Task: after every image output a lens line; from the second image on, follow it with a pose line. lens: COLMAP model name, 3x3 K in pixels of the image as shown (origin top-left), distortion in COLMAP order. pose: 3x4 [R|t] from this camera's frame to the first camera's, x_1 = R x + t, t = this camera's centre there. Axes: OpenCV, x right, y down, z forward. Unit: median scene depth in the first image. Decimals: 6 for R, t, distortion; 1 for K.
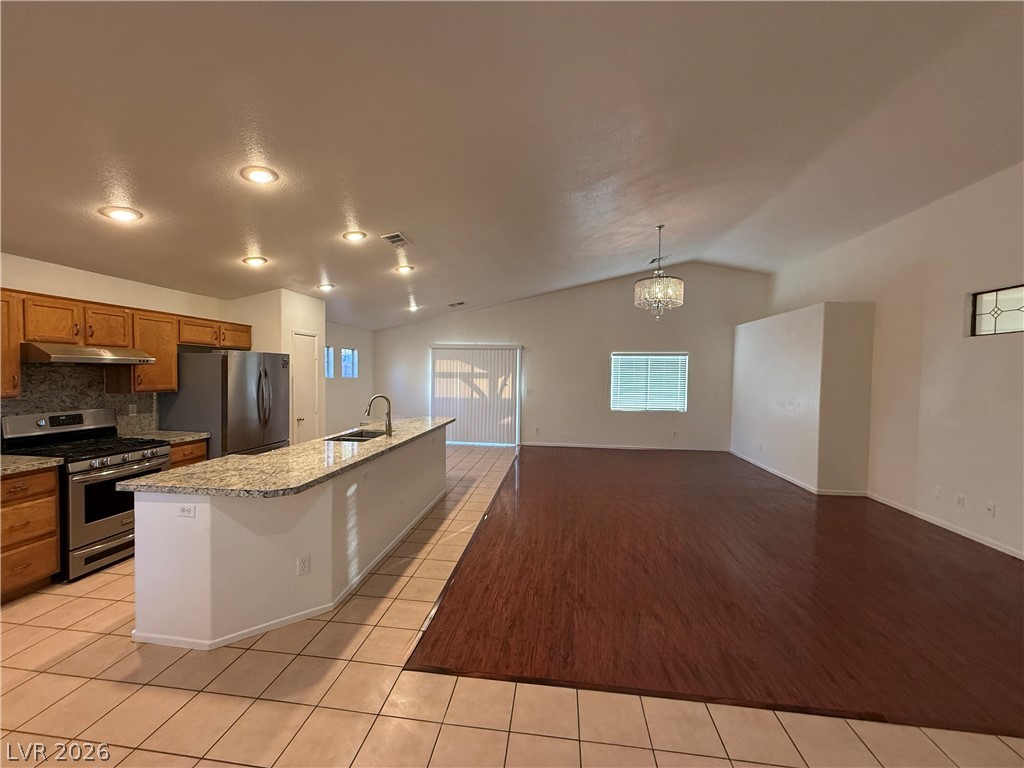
lens RADIAL K [[407.3, 0, 512.0], [0, 407.3, 381.3], [0, 0, 1]] dist [-0.016242, -0.000304]
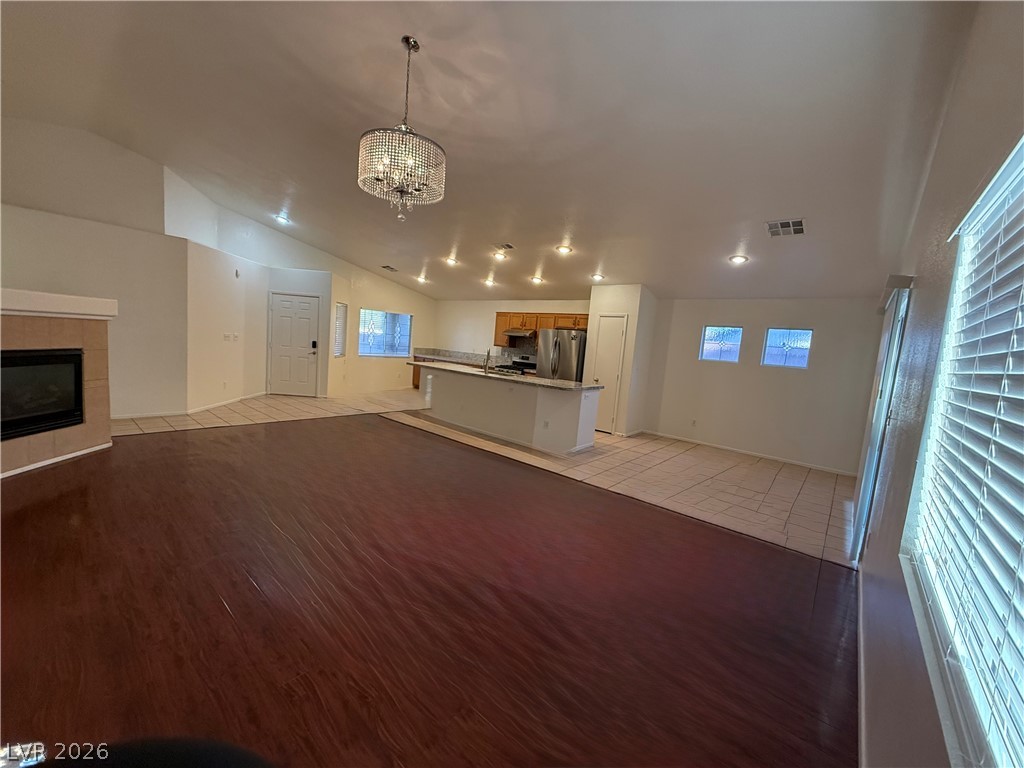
lens RADIAL K [[407.3, 0, 511.2], [0, 407.3, 385.9], [0, 0, 1]] dist [-0.016242, -0.000304]
pose [[-0.543835, 0.024625, -0.838831, 1.228036], [-0.122332, 0.986566, 0.108272, -0.003304], [0.830228, 0.161498, -0.533516, 2.396049]]
